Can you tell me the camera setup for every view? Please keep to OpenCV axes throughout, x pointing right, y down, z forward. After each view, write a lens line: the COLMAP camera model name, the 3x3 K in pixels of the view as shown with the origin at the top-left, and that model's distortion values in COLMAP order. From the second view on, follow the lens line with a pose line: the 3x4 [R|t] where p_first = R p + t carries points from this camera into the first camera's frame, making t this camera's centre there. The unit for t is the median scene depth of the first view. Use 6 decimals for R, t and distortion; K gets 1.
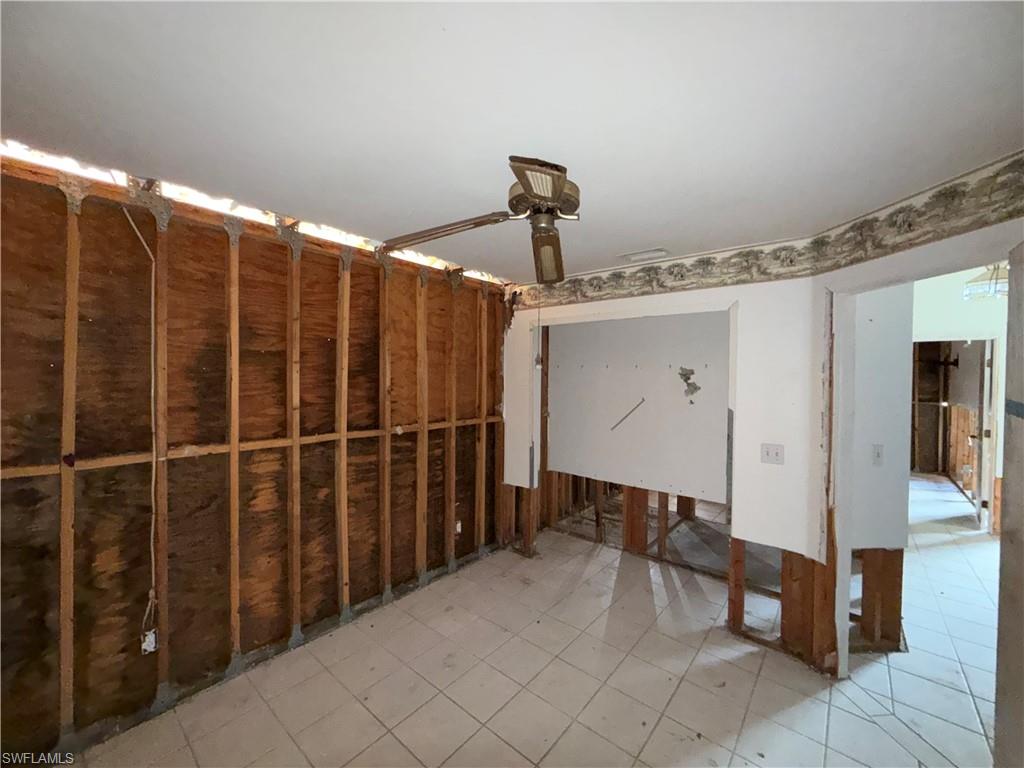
lens RADIAL K [[409.6, 0, 508.7], [0, 409.6, 382.8], [0, 0, 1]] dist [-0.000191, 0.000215]
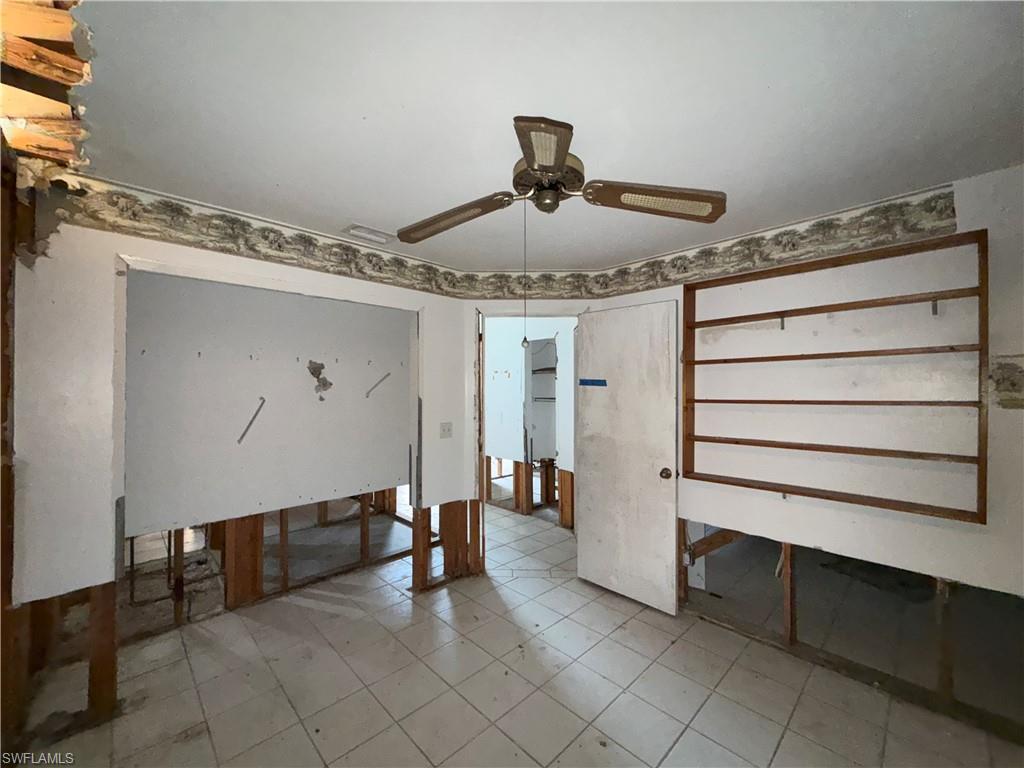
lens RADIAL K [[409.6, 0, 508.7], [0, 409.6, 382.8], [0, 0, 1]] dist [-0.000191, 0.000215]
pose [[0.101137, 0.005081, 0.994860, -0.542276], [0.024265, 0.999677, -0.007572, 0.035394], [-0.994577, 0.024906, 0.100981, 0.598057]]
